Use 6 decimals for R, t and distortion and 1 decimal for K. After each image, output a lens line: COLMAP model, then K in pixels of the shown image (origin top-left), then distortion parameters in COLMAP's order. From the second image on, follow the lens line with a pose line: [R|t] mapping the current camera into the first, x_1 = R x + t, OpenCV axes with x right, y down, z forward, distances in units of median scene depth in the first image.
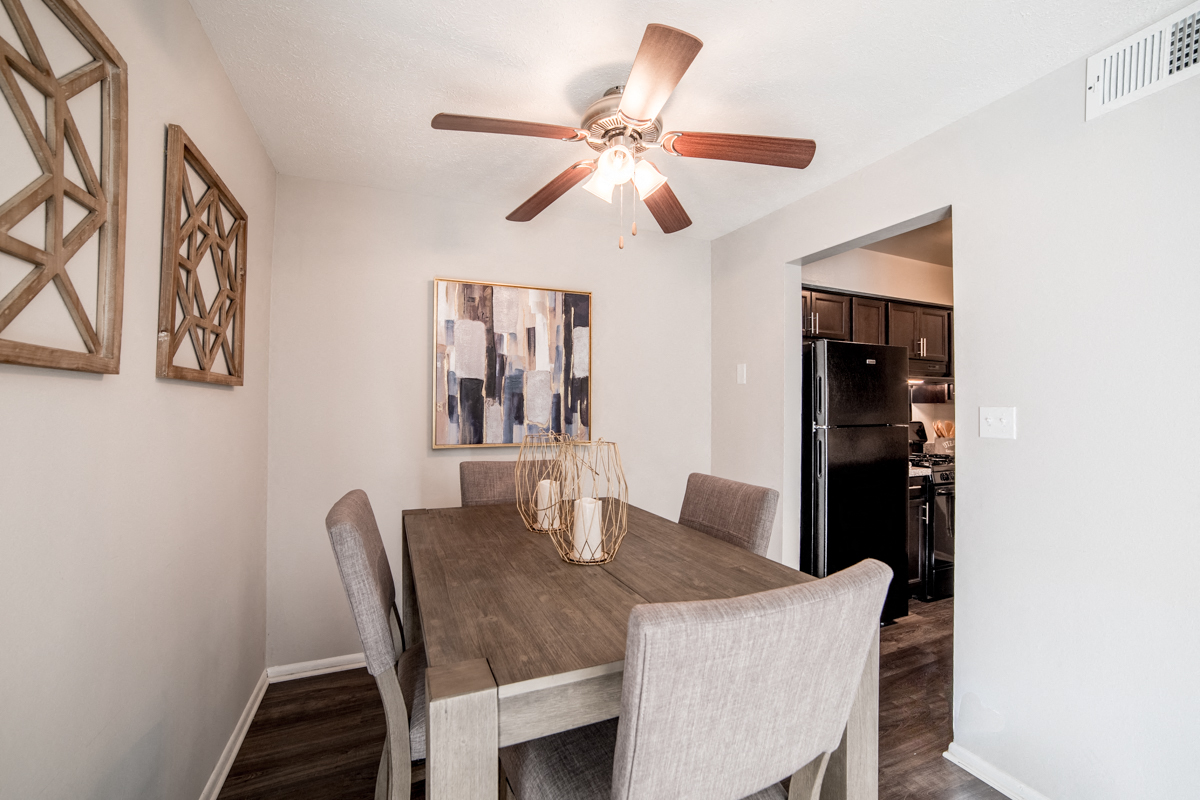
lens RADIAL K [[472.7, 0, 600.0], [0, 472.7, 400.0], [0, 0, 1]] dist [-0.000437, 0.000015]
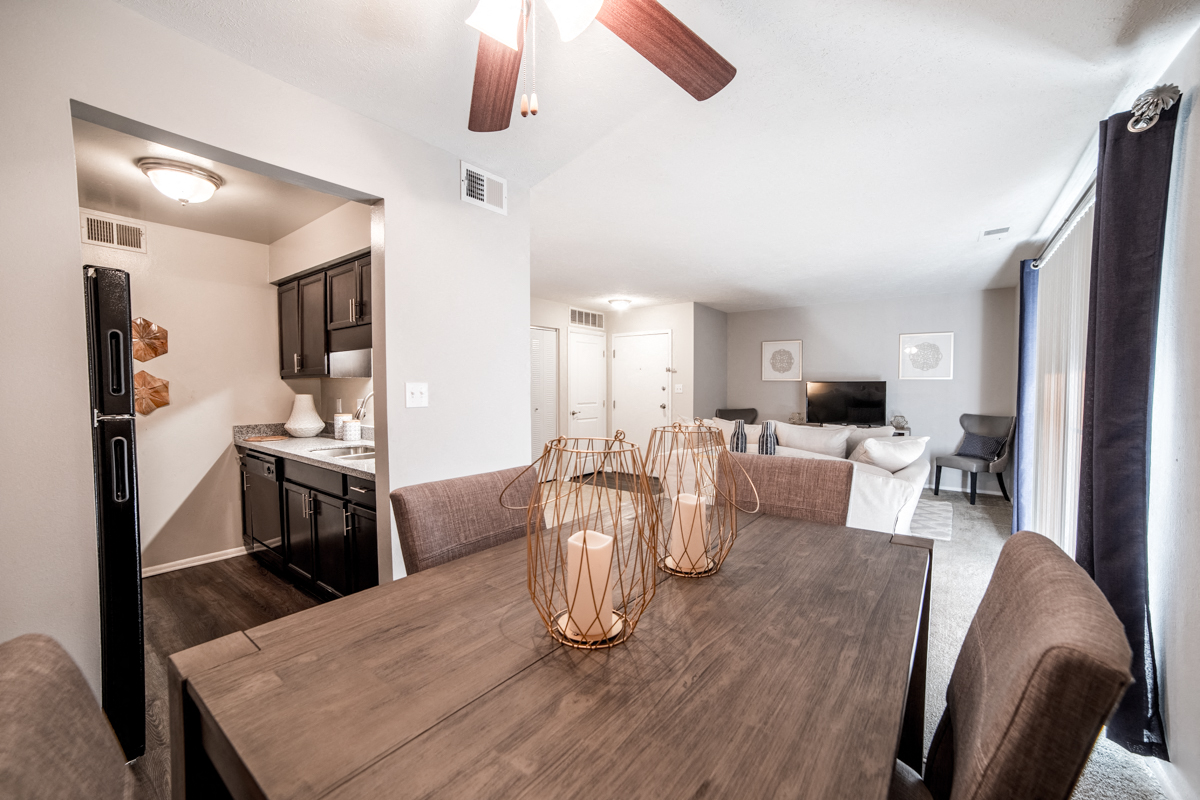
lens RADIAL K [[472.7, 0, 600.0], [0, 472.7, 400.0], [0, 0, 1]] dist [-0.000437, 0.000015]
pose [[-0.478581, -0.033865, 0.877390, -0.767015], [-0.022926, 0.999397, 0.026069, 0.022317], [-0.877744, -0.007639, -0.479069, 1.737216]]
